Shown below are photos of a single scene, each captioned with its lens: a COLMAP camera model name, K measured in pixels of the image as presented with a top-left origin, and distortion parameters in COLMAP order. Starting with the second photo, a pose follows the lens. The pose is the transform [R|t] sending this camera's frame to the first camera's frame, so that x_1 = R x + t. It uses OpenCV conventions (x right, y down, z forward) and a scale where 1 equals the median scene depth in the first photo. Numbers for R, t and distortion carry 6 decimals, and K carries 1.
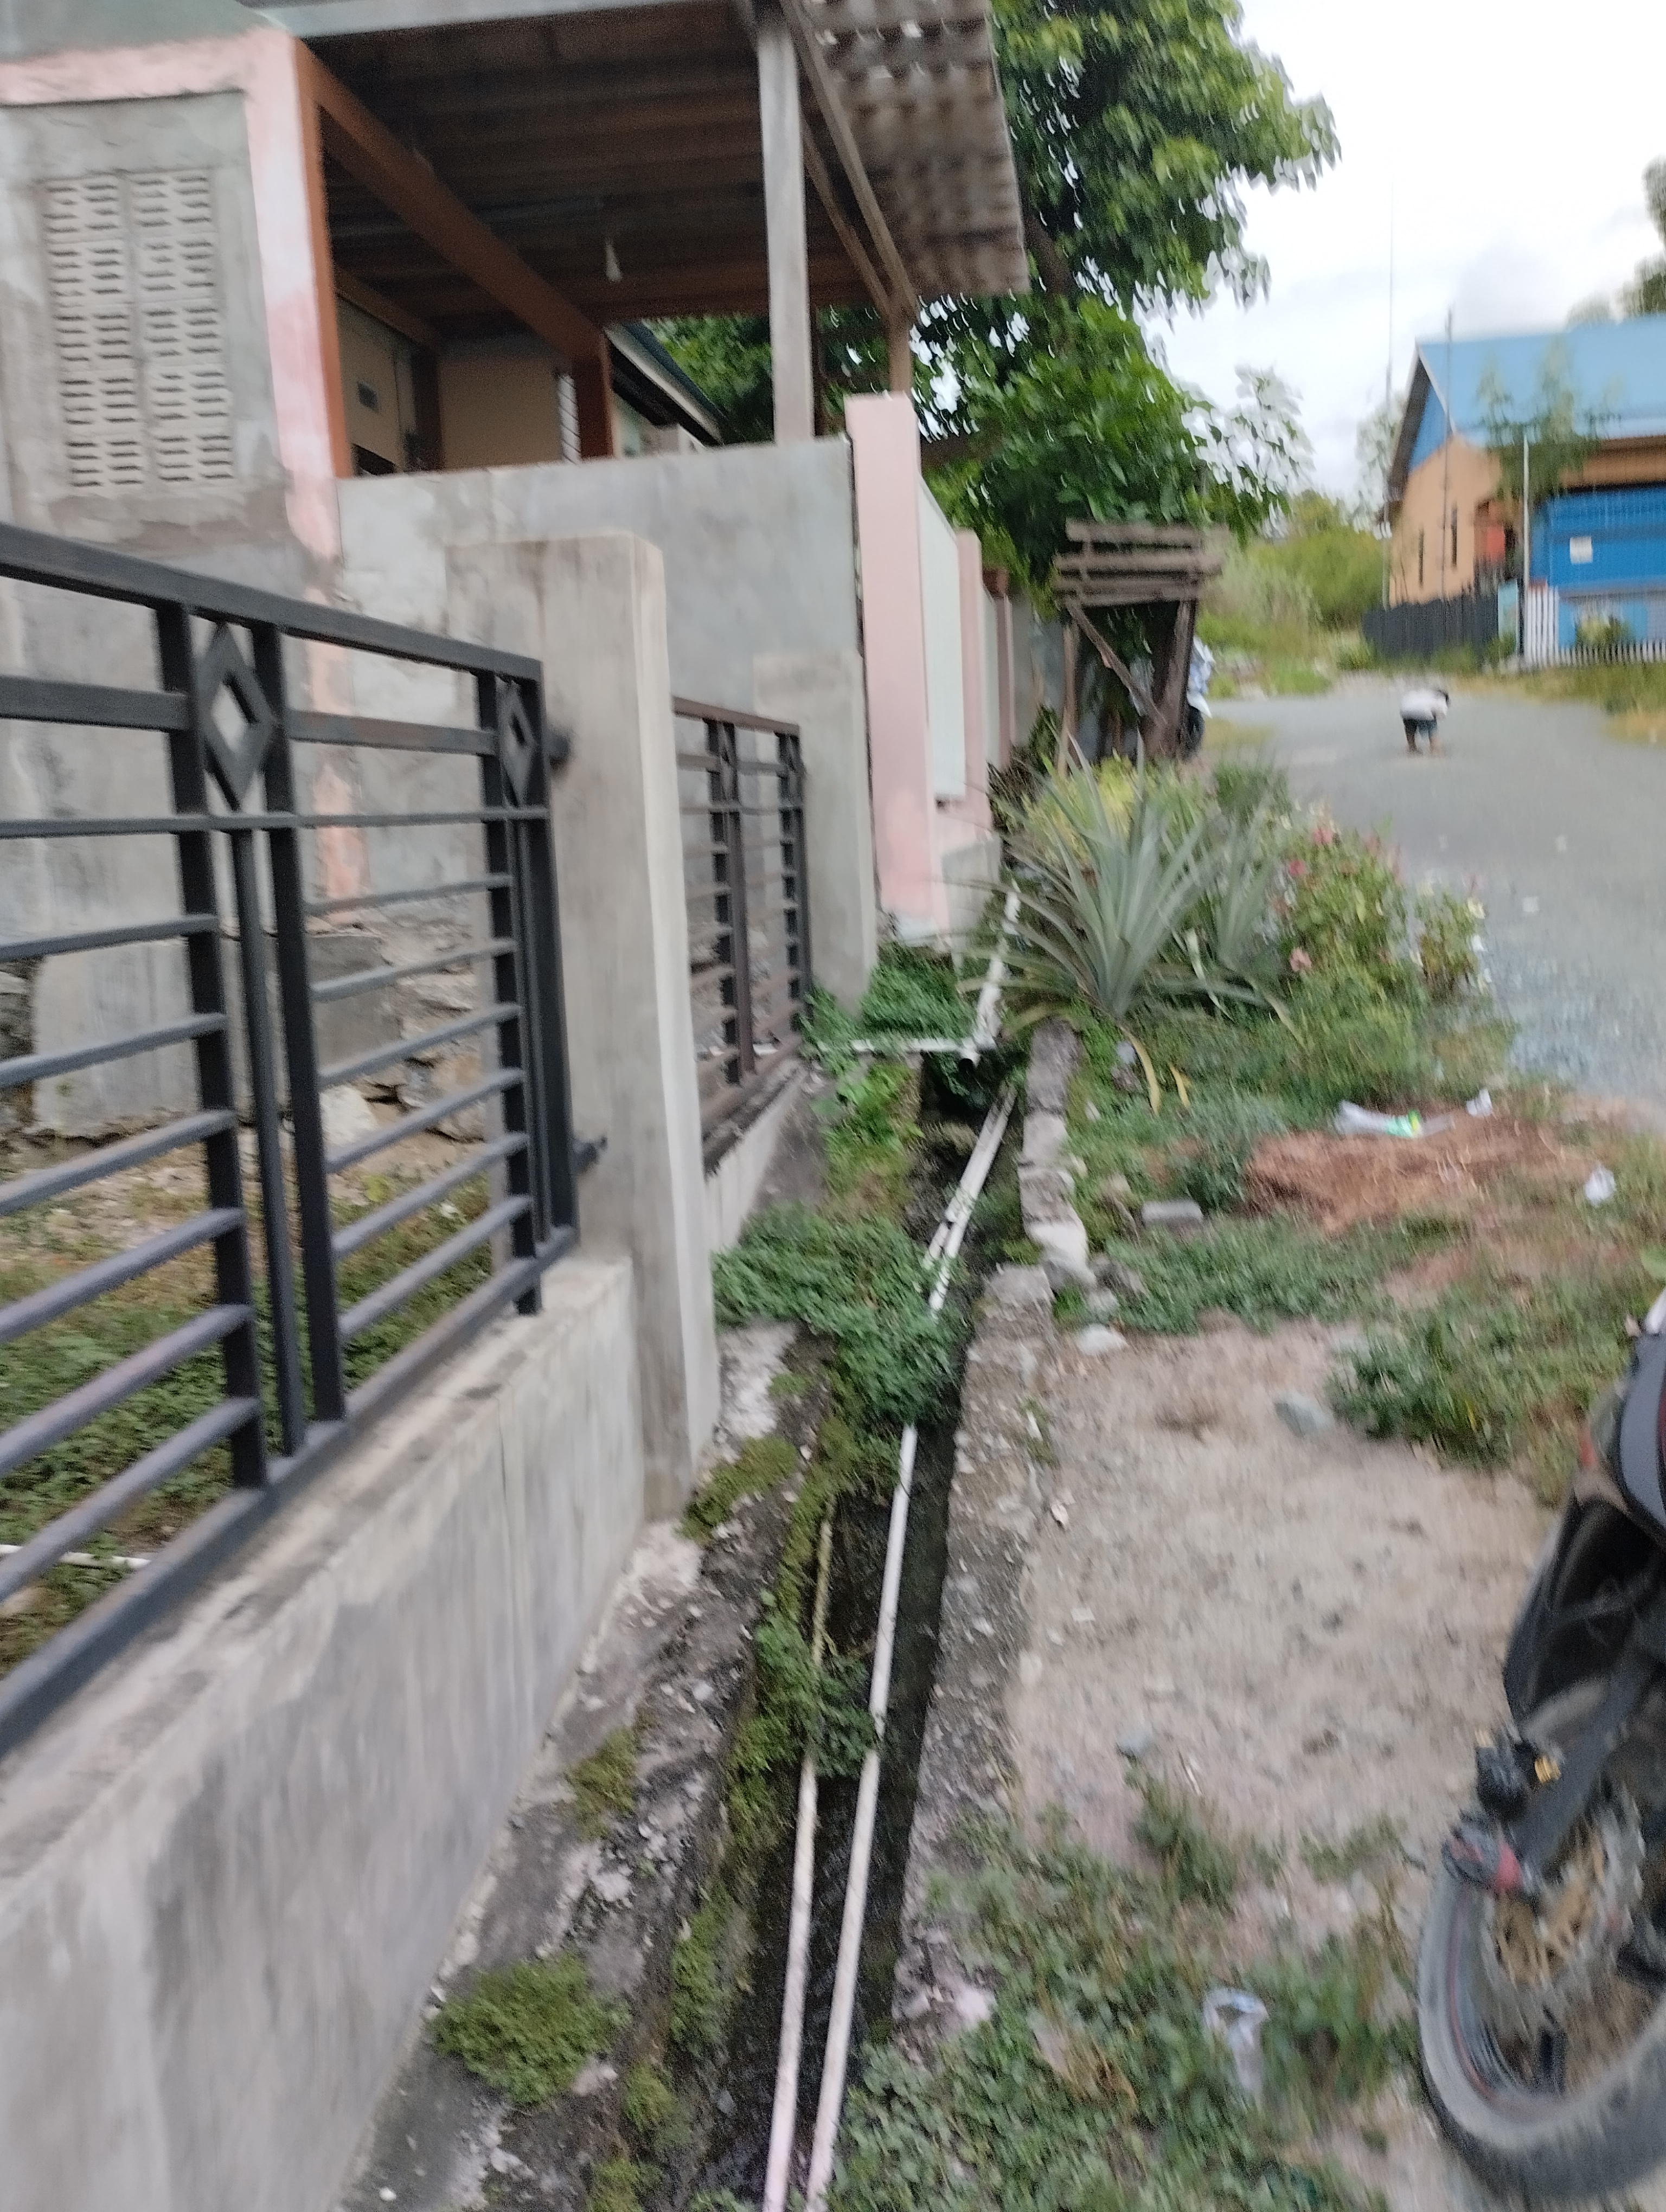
lens RADIAL K [[1869.0, 0, 833.0], [0, 1869.0, 1106.0], [0, 0, 1]] dist [0.134840, -0.201378]
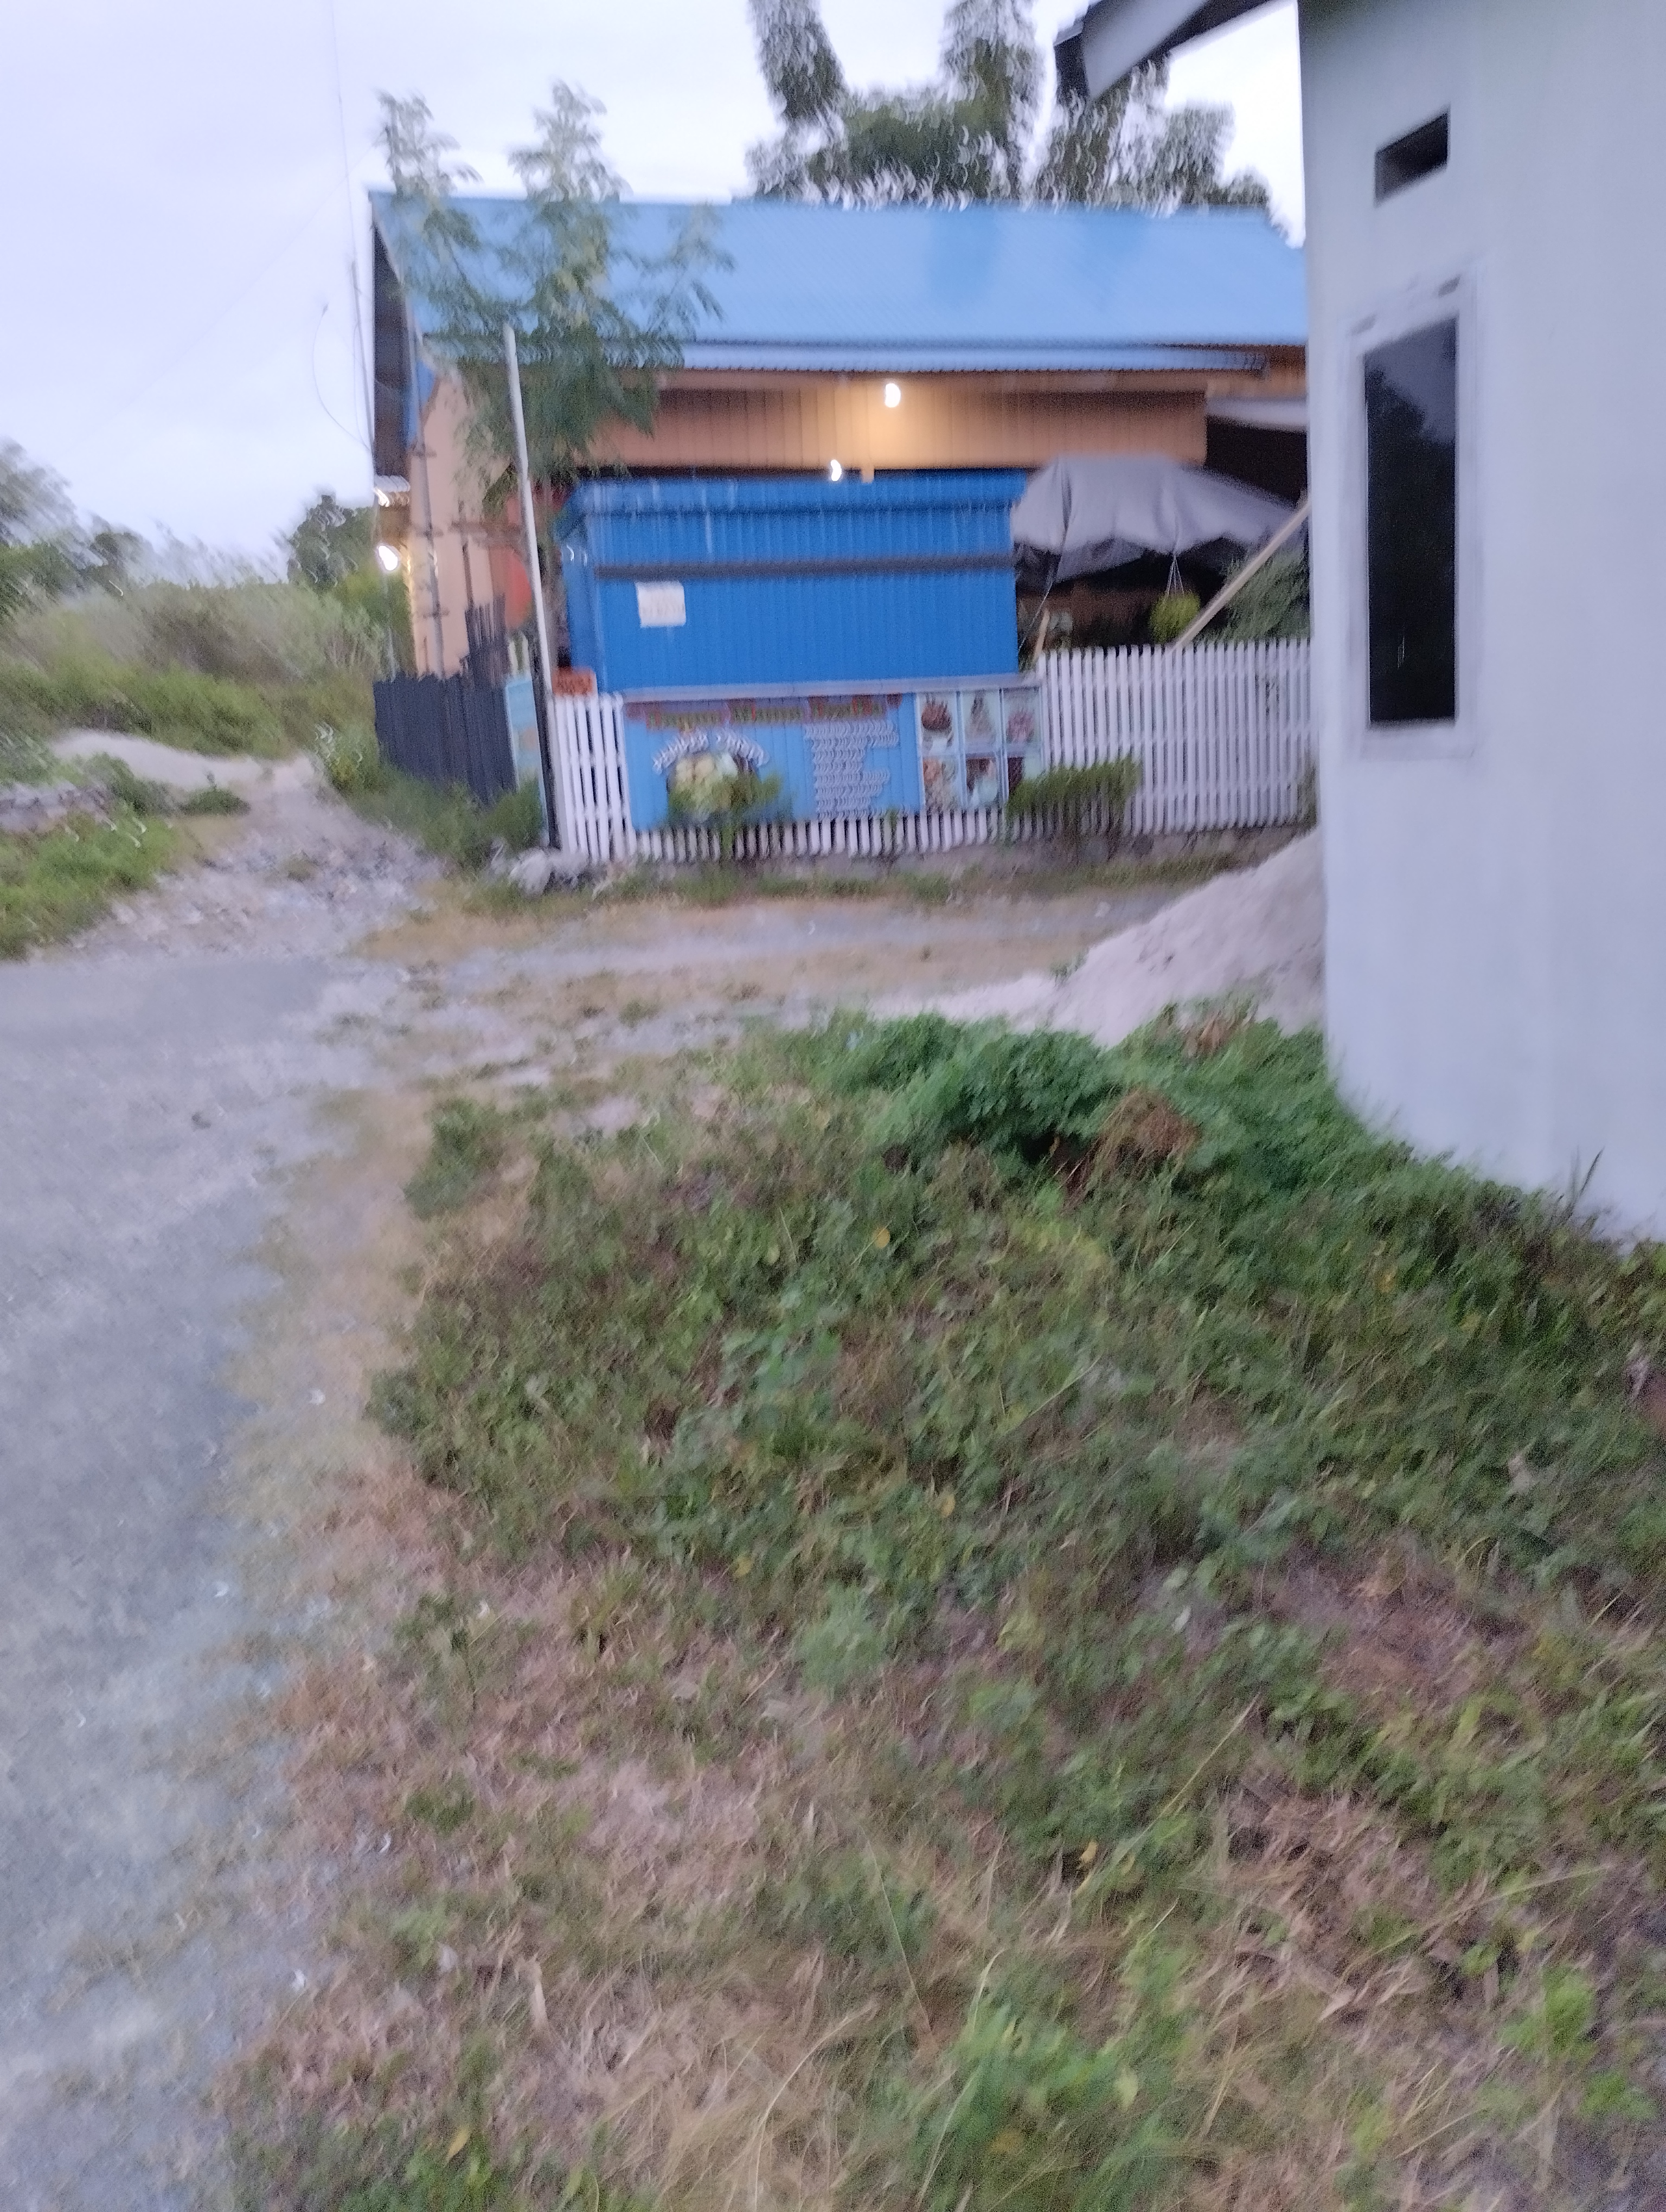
lens RADIAL K [[1869.0, 0, 833.0], [0, 1869.0, 1106.0], [0, 0, 1]] dist [0.134840, -0.201378]
pose [[0.907077, -0.060119, 0.416650, 0.241517], [0.081864, 0.996046, -0.034504, -0.159199], [-0.412929, 0.065407, 0.908412, 0.600554]]
